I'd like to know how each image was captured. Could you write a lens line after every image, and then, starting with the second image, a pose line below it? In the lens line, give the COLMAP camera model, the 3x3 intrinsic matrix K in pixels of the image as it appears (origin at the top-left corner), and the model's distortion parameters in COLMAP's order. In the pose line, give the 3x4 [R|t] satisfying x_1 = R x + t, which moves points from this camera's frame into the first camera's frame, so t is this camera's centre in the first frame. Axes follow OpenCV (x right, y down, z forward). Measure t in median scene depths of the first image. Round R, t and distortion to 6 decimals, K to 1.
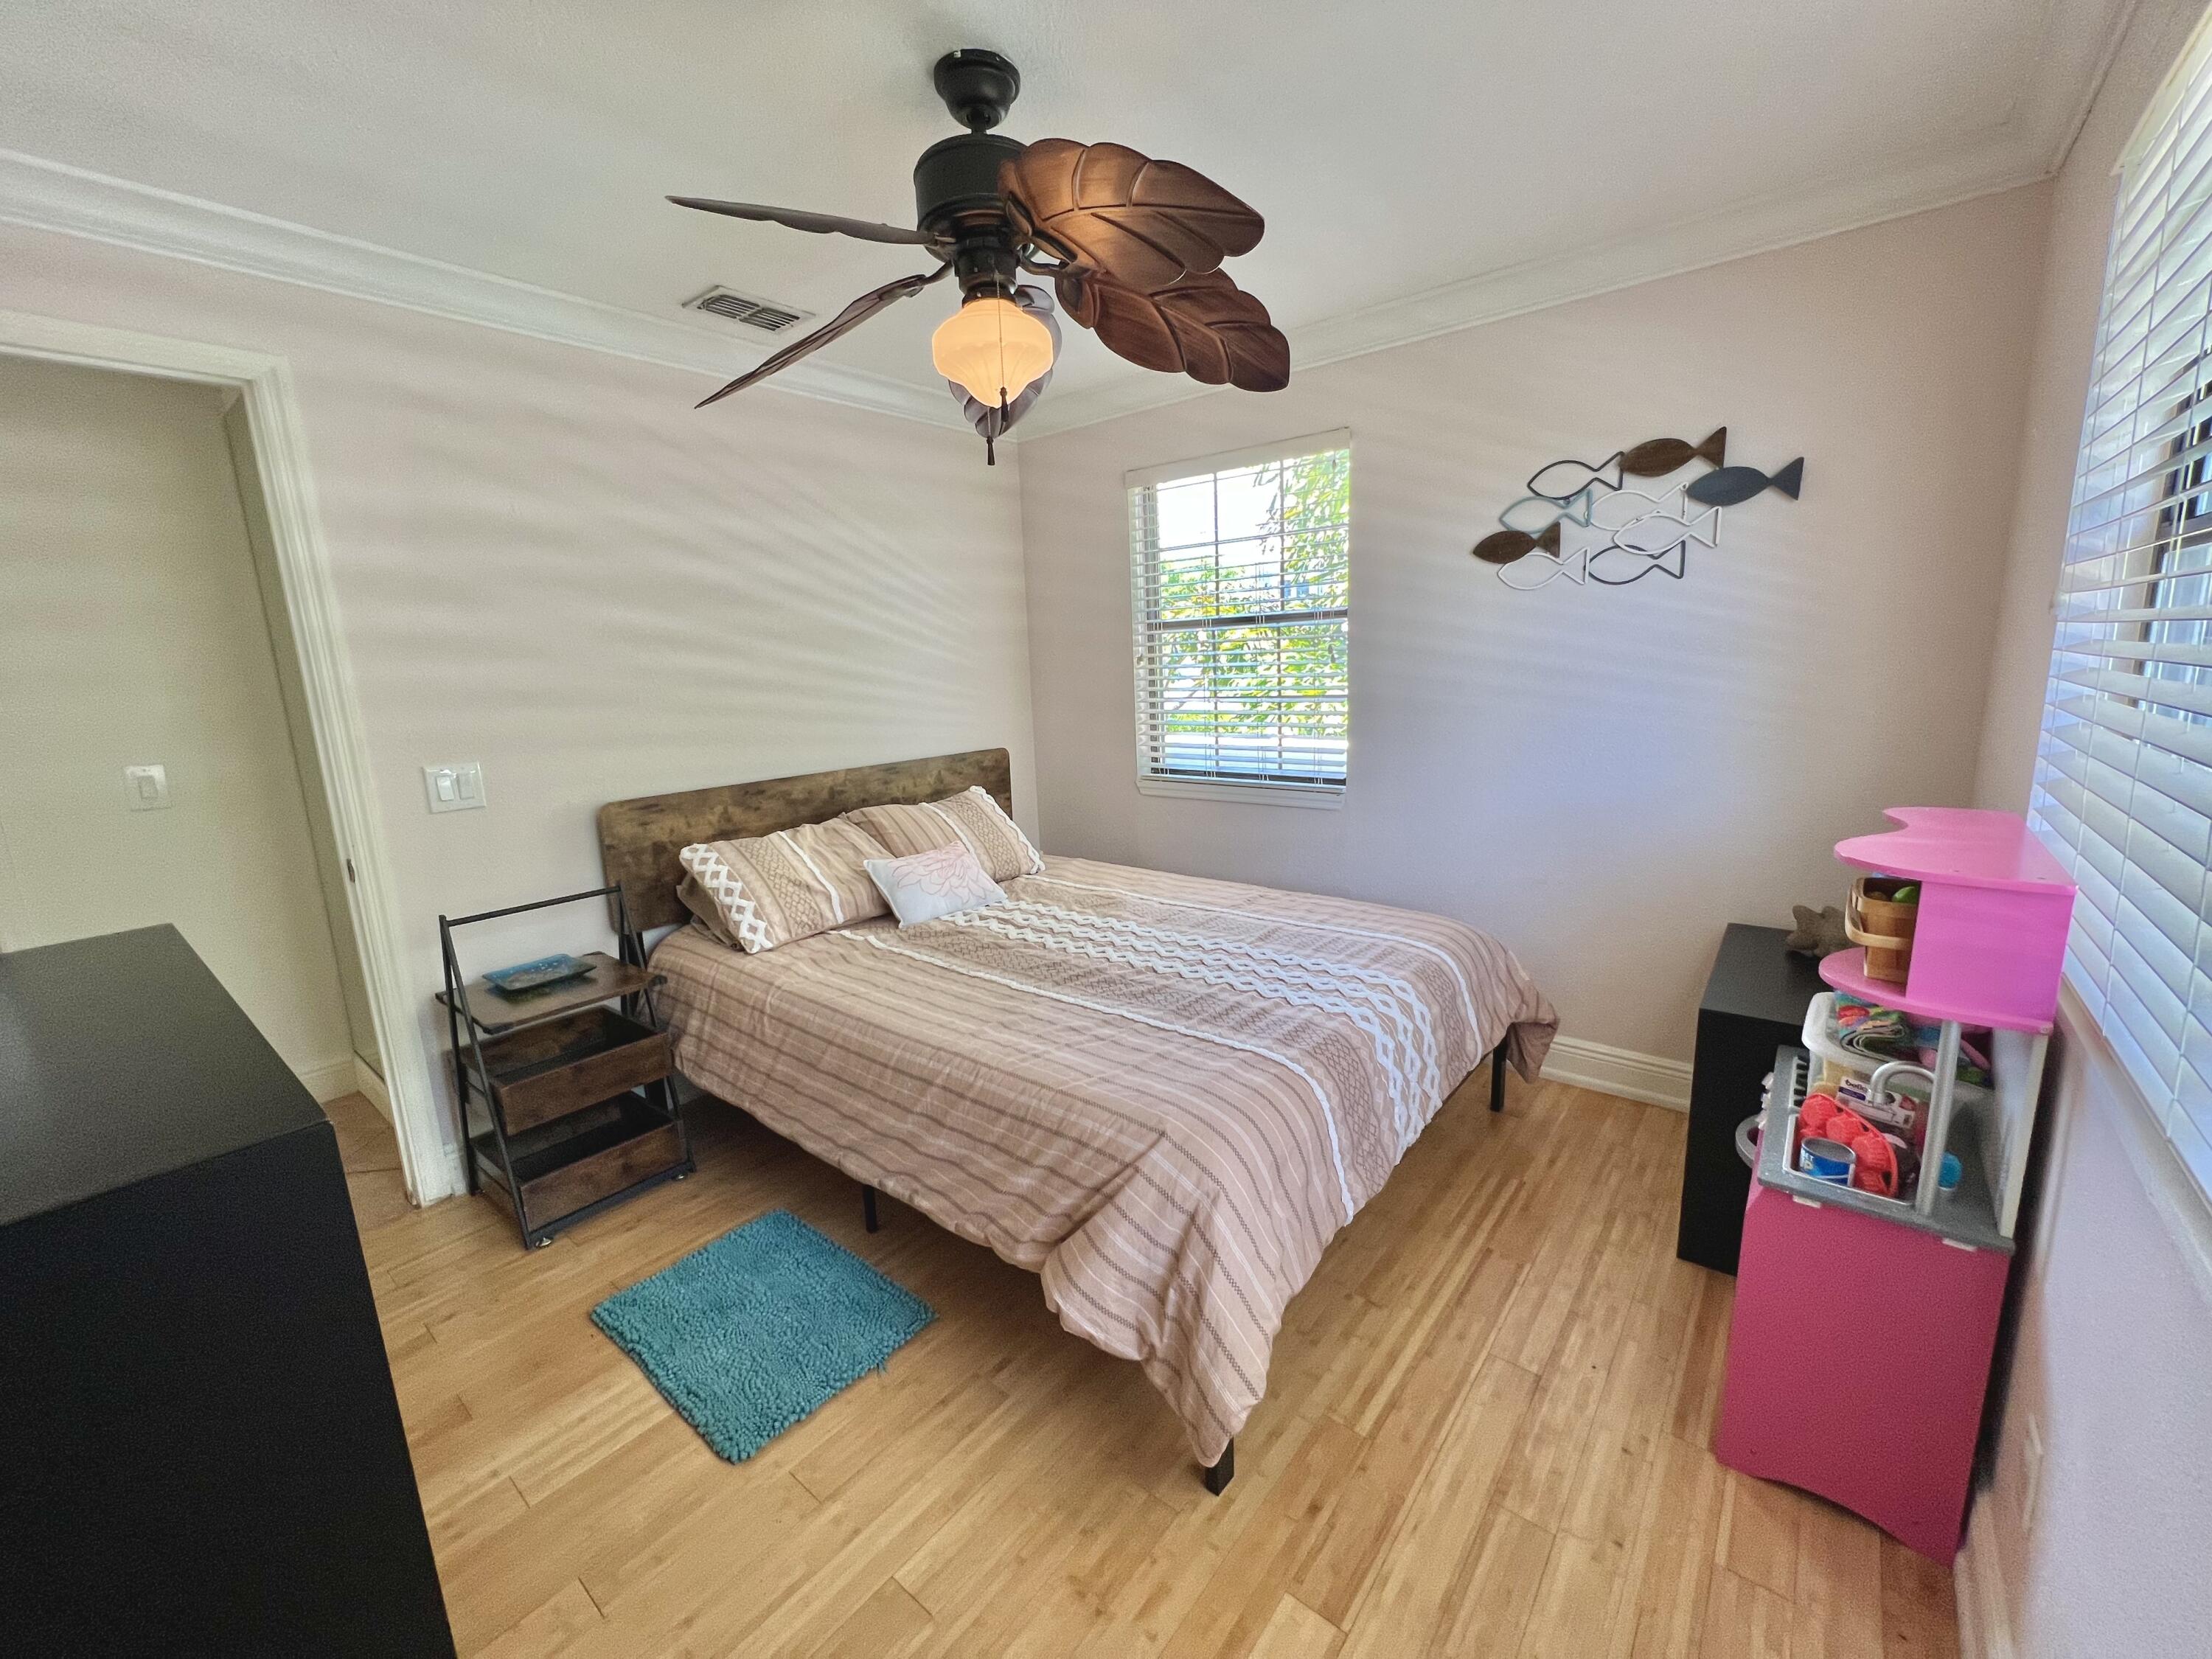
lens RADIAL K [[892.0, 0, 1100.4], [0, 892.0, 828.1], [0, 0, 1]] dist [-0.008833, 0.002701]
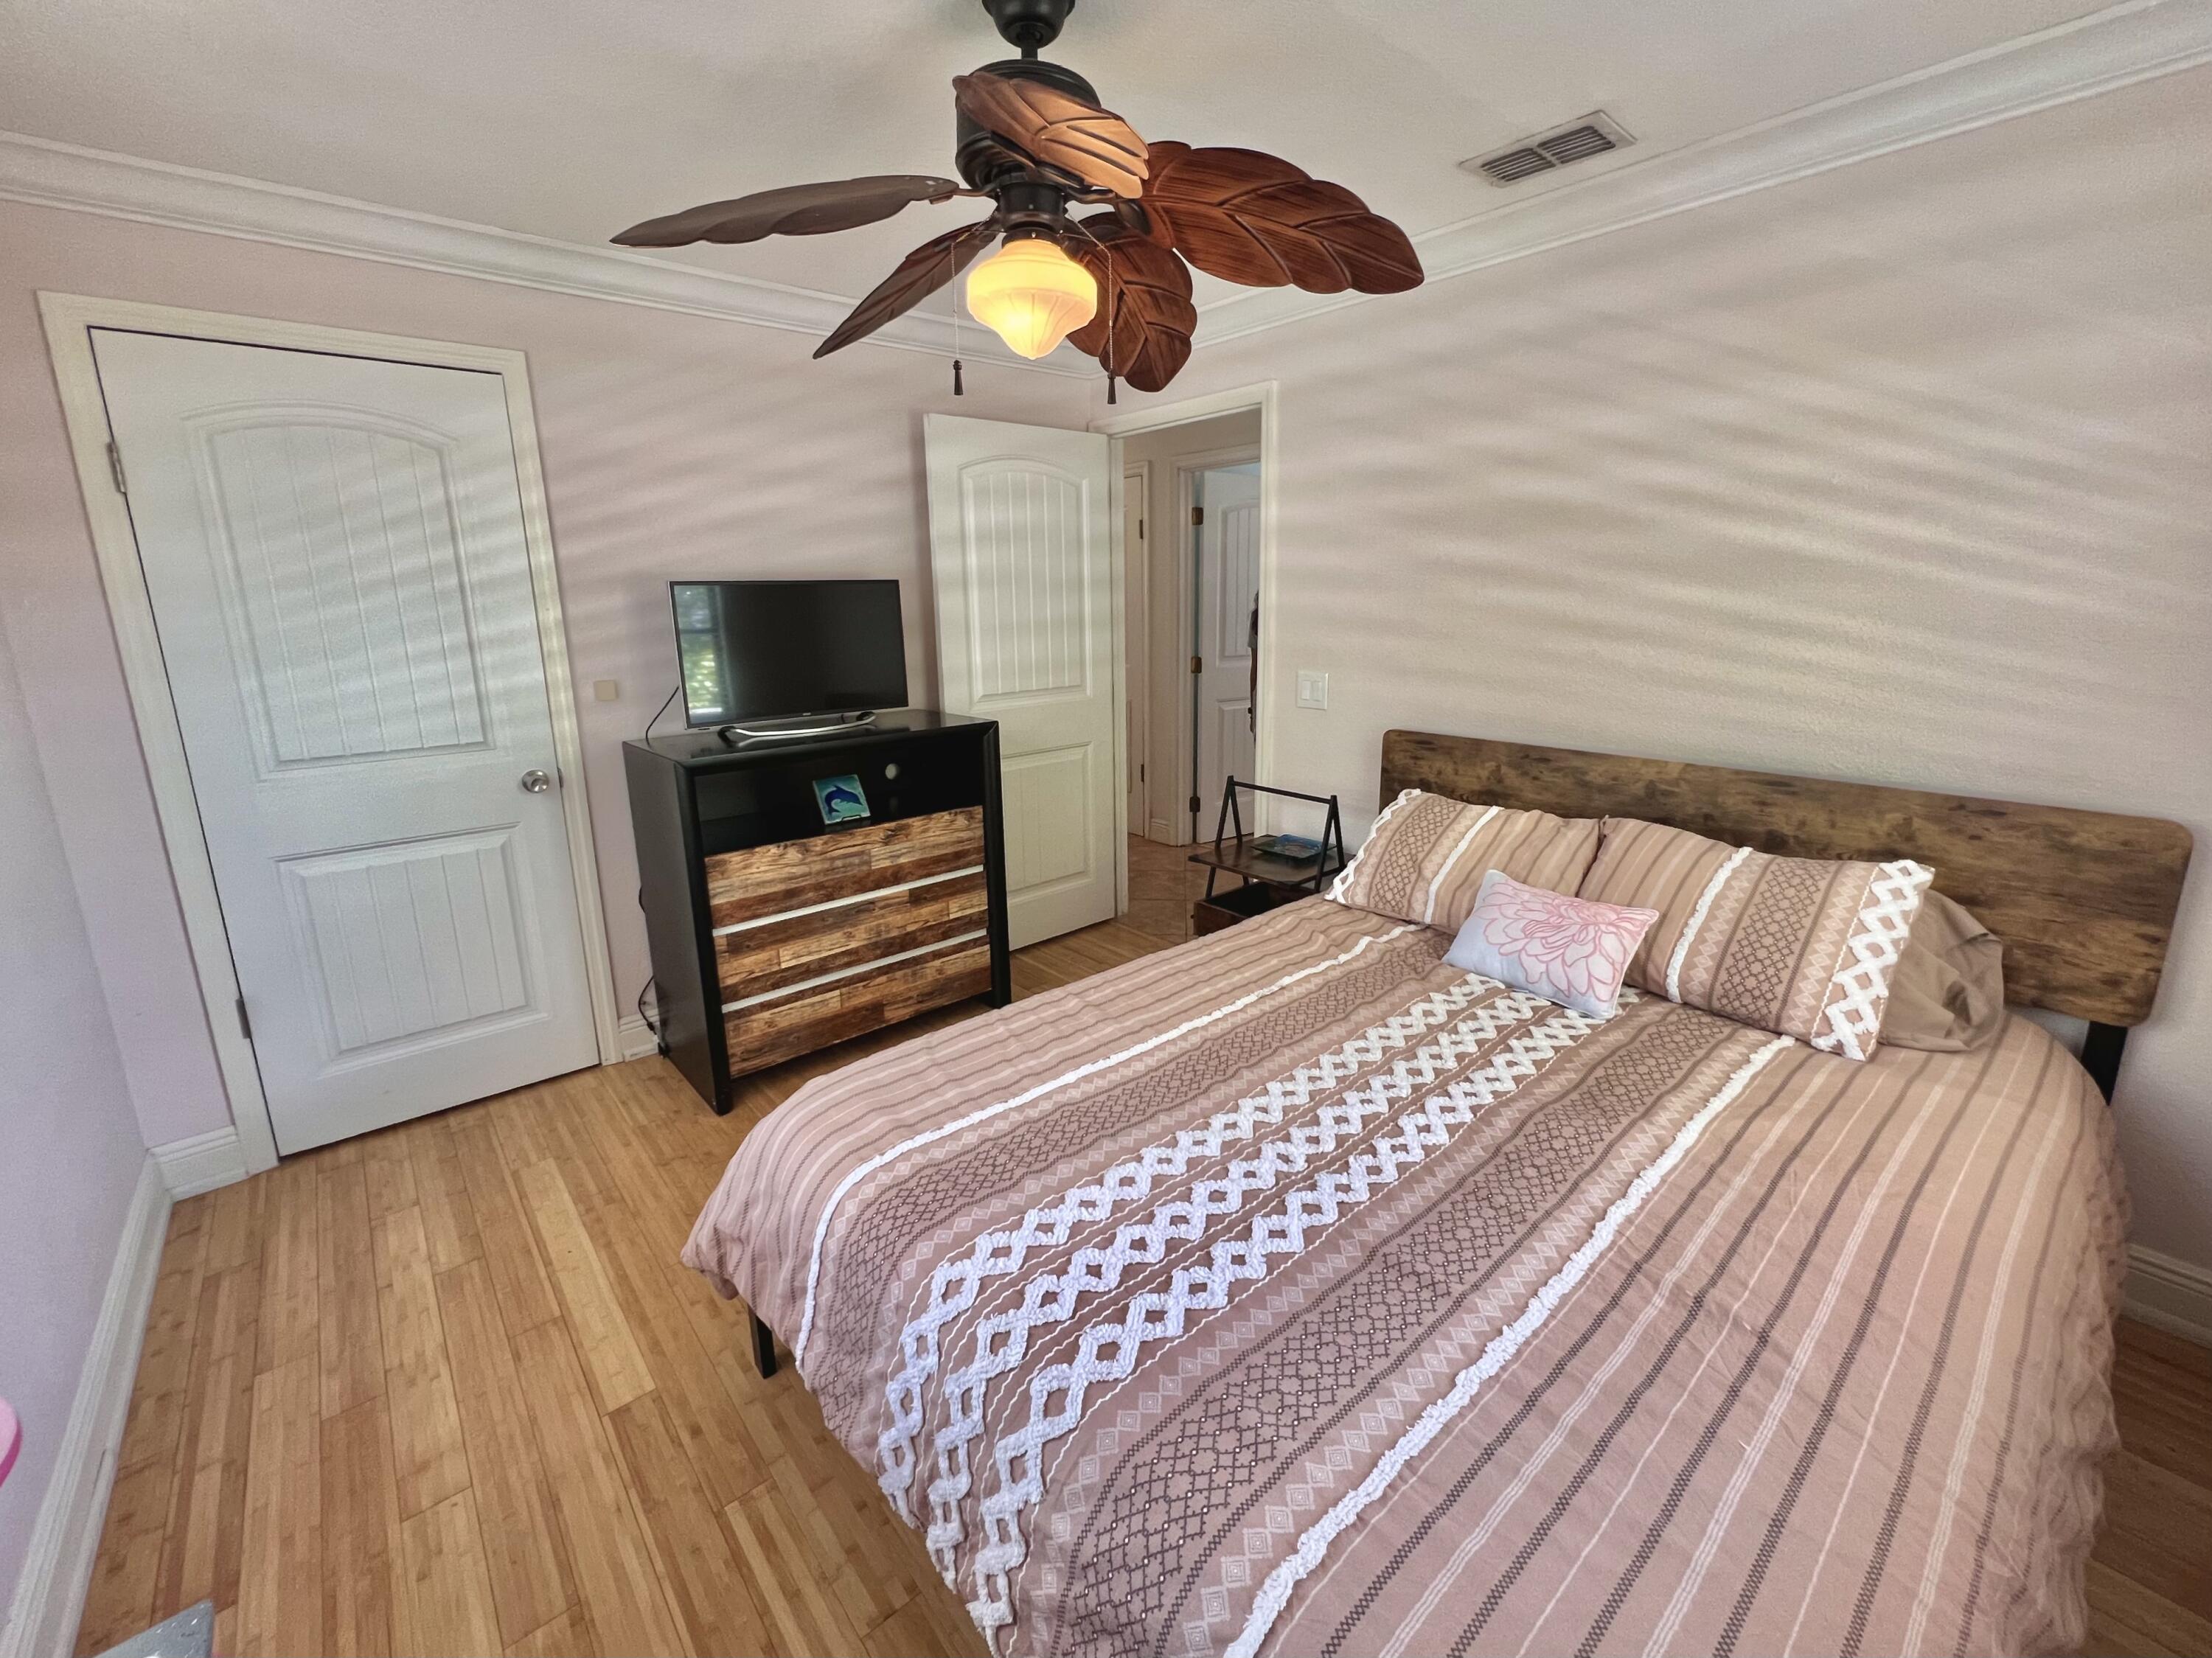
lens RADIAL K [[927.6, 0, 1095.0], [0, 927.6, 783.9], [0, 0, 1]] dist [0.001463, 0.000392]
pose [[-0.185386, 0.244451, -0.951775, 0.530072], [-0.157285, 0.948695, 0.274296, -0.195434], [0.969996, 0.200551, -0.137427, 0.747895]]
